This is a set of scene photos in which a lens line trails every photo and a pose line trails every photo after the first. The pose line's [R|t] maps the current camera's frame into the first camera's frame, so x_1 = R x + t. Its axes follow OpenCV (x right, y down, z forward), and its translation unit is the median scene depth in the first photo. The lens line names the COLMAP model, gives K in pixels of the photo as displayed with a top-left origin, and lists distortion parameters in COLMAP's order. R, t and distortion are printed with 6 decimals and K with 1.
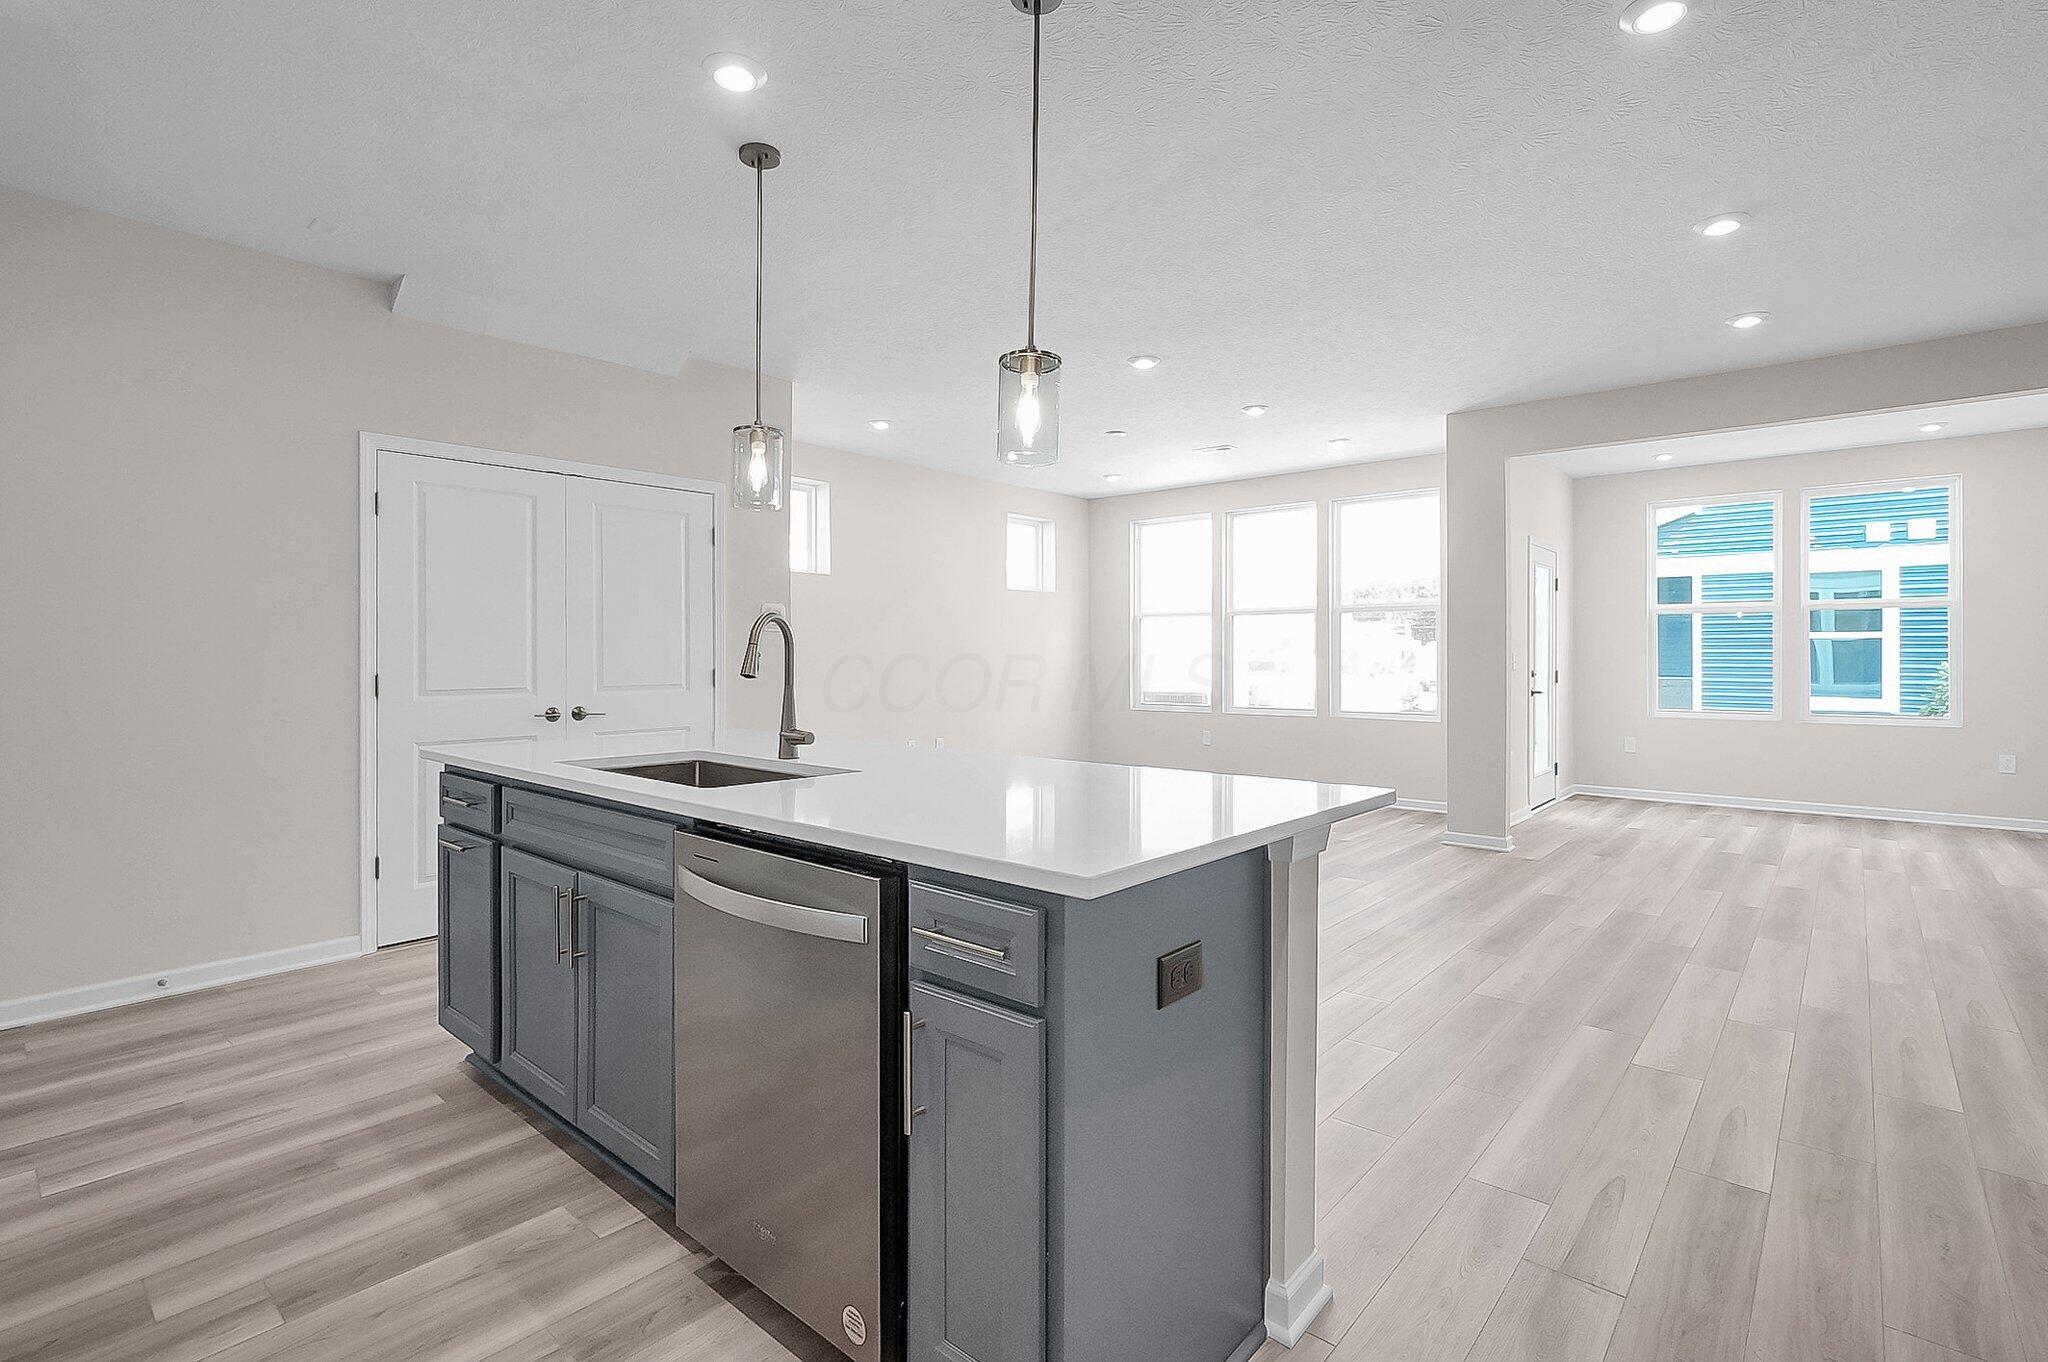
lens RADIAL K [[955.5, 0, 1000.3], [0, 955.5, 653.0], [0, 0, 1]] dist [0.003081, 0.001441]
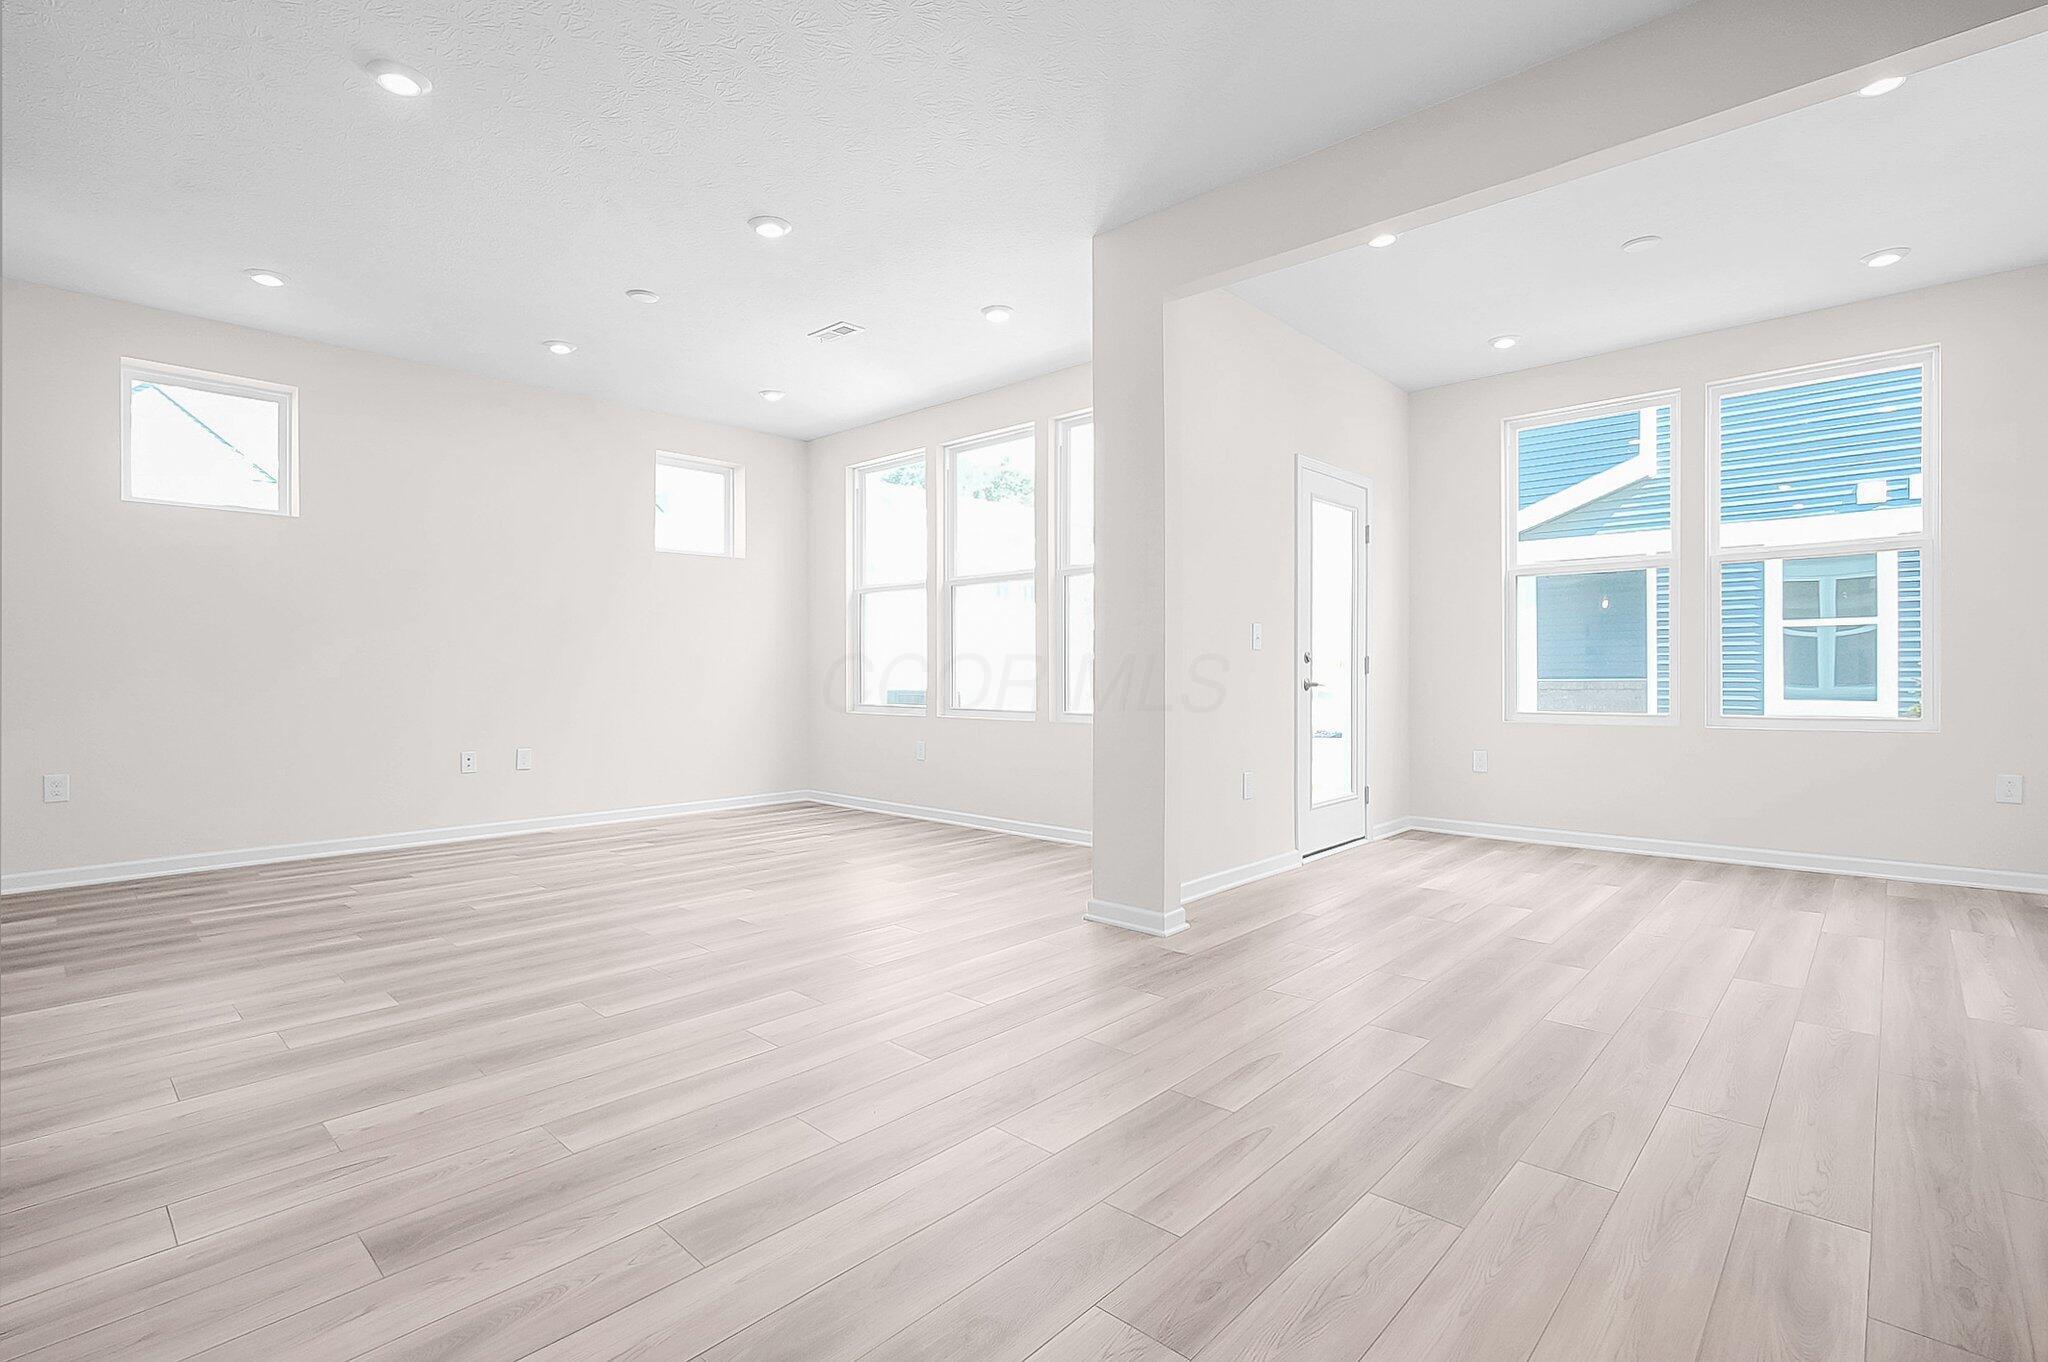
lens RADIAL K [[955.5, 0, 1008.7], [0, 955.5, 670.9], [0, 0, 1]] dist [0.003081, 0.001441]
pose [[0.999767, -0.004376, -0.021147, 0.300322], [0.004444, 0.999985, 0.003162, 0.023854], [0.021133, -0.003255, 0.999771, 0.262662]]
